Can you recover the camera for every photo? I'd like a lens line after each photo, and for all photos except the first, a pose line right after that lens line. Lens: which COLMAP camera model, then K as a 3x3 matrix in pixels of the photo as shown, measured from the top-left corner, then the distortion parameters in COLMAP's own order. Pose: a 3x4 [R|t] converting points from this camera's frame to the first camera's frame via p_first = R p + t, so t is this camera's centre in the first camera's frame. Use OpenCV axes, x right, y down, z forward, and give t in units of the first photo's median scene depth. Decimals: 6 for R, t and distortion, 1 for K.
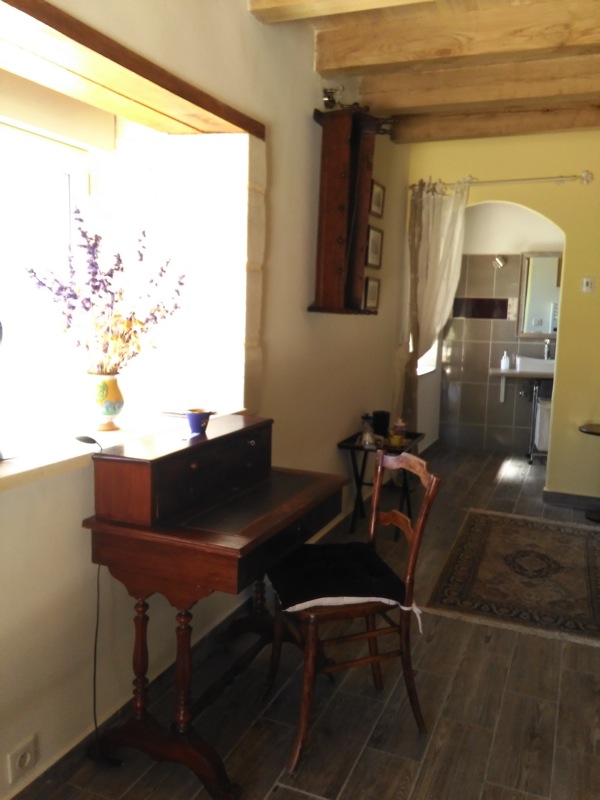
lens RADIAL K [[635.0, 0, 303.3], [0, 635.0, 397.6], [0, 0, 1]] dist [0.074317, -0.093410]
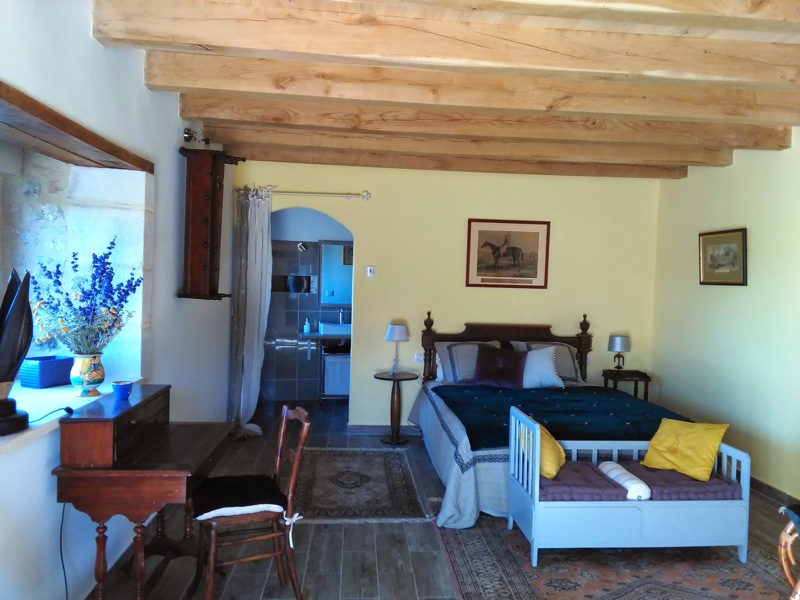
lens RADIAL K [[652.5, 0, 396.1], [0, 652.5, 303.2], [0, 0, 1]] dist [0.121827, -0.292065]
pose [[0.890699, -0.019267, 0.454186, -0.199844], [0.058149, 0.995723, -0.071795, -0.007124], [-0.450860, 0.090359, 0.888009, -0.346335]]
